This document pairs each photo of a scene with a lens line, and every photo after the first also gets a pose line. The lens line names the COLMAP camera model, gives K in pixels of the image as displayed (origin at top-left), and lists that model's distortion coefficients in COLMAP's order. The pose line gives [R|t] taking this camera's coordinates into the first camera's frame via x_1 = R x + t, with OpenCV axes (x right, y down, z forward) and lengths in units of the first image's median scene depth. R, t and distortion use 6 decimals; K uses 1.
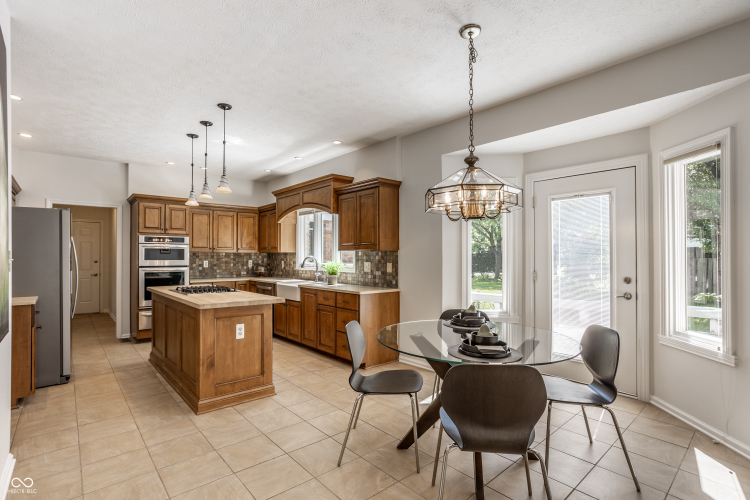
lens RADIAL K [[359.1, 0, 375.8], [0, 359.1, 254.6], [0, 0, 1]] dist [-0.080757, 0.049772]
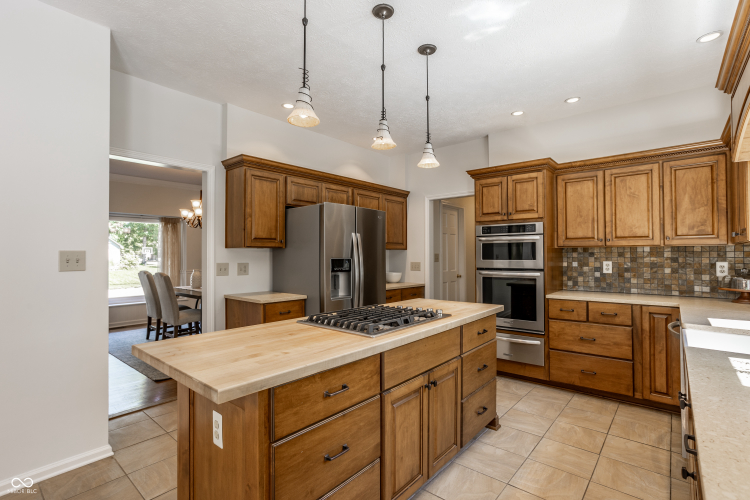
lens RADIAL K [[359.7, 0, 375.0], [0, 359.7, 250.0], [0, 0, 1]] dist [-0.073398, 0.050103]
pose [[0.126728, -0.015474, -0.991817, 0.039587], [0.008573, 0.999858, -0.014504, 0.004803], [0.991900, -0.006665, 0.126843, 0.671202]]
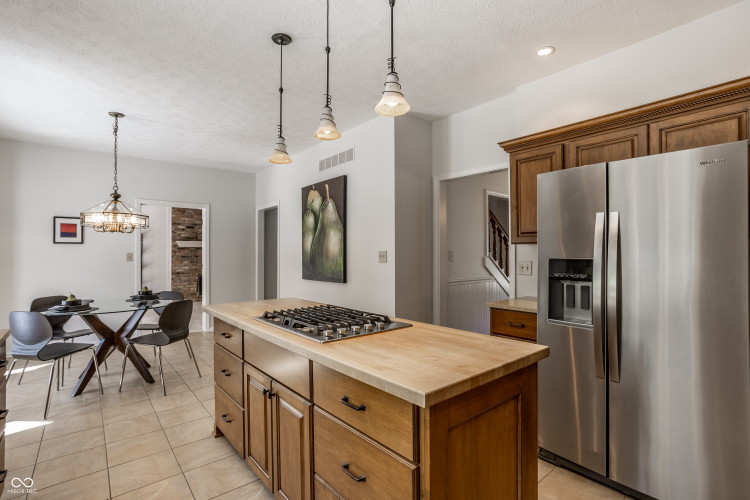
lens RADIAL K [[359.7, 0, 375.0], [0, 359.7, 250.0], [0, 0, 1]] dist [-0.073398, 0.050103]
pose [[-0.999344, 0.008519, 0.035185, -0.406079], [0.007595, 0.999625, -0.026322, 0.014750], [-0.035396, -0.026038, -0.999034, 1.077034]]
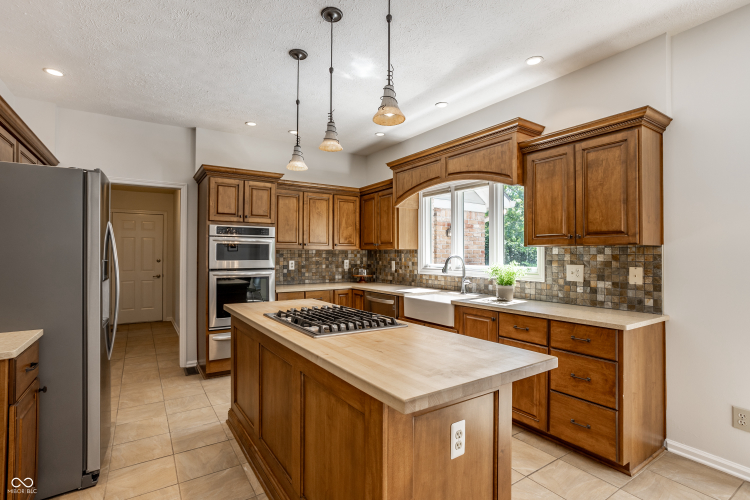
lens RADIAL K [[359.7, 0, 375.0], [0, 359.7, 250.0], [0, 0, 1]] dist [-0.073398, 0.050103]
pose [[0.990256, -0.000097, -0.139262, -0.245624], [-0.000852, 0.999977, -0.006751, -0.000139], [0.139259, 0.006804, 0.990233, 0.337470]]
